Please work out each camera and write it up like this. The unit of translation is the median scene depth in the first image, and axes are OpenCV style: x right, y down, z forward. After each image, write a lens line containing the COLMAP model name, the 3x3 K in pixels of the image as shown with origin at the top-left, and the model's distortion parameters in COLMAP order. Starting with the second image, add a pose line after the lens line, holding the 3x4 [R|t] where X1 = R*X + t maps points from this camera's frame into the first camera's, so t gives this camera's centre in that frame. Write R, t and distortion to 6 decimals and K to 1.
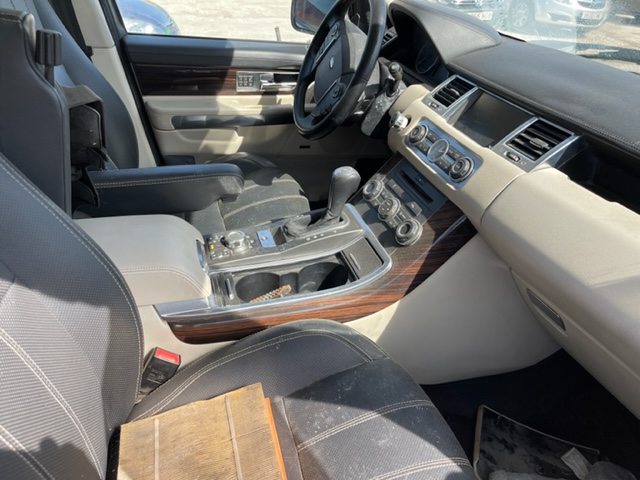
lens RADIAL K [[474.7, 0, 320.0], [0, 474.7, 240.0], [0, 0, 1]] dist [0.071516, -0.109974]
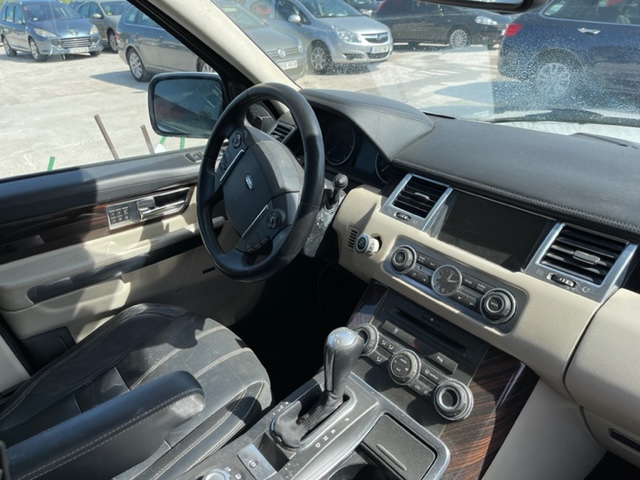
lens RADIAL K [[476.0, 0, 307.1], [0, 476.0, 248.4], [0, 0, 1]] dist [0.068848, -0.104634]
pose [[0.923739, -0.247329, 0.292464, -0.160309], [0.269038, 0.962463, -0.035817, -0.238631], [-0.272627, 0.111769, 0.955606, 0.266739]]
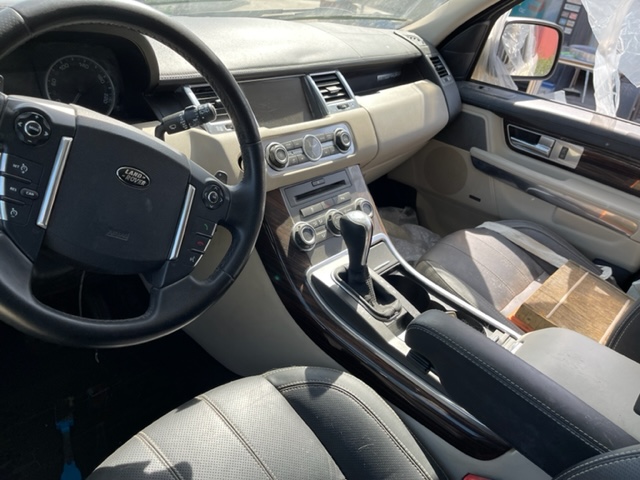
lens RADIAL K [[474.7, 0, 320.0], [0, 474.7, 240.0], [0, 0, 1]] dist [0.071516, -0.109974]
pose [[-0.462025, -0.583638, 0.667757, -0.449936], [0.329369, 0.586167, 0.740219, -0.689769], [-0.823437, 0.561938, -0.078592, 1.024280]]
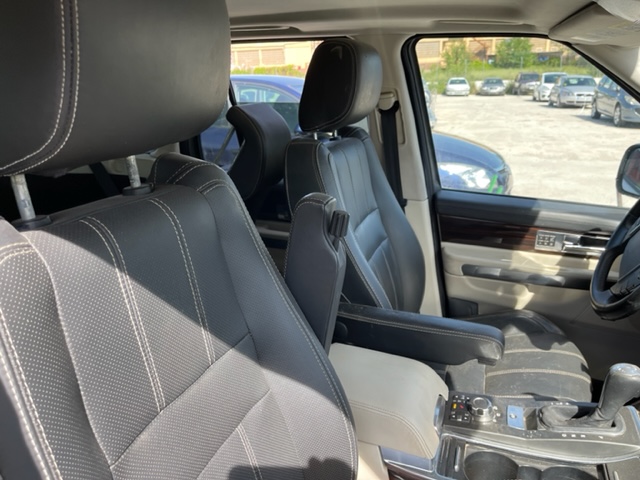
lens RADIAL K [[474.7, 0, 320.0], [0, 474.7, 240.0], [0, 0, 1]] dist [0.071516, -0.109974]
pose [[0.788094, 0.131330, -0.601382, 0.093470], [-0.278932, 0.947106, -0.158702, -0.068982], [0.548730, 0.292817, 0.783041, -0.020976]]
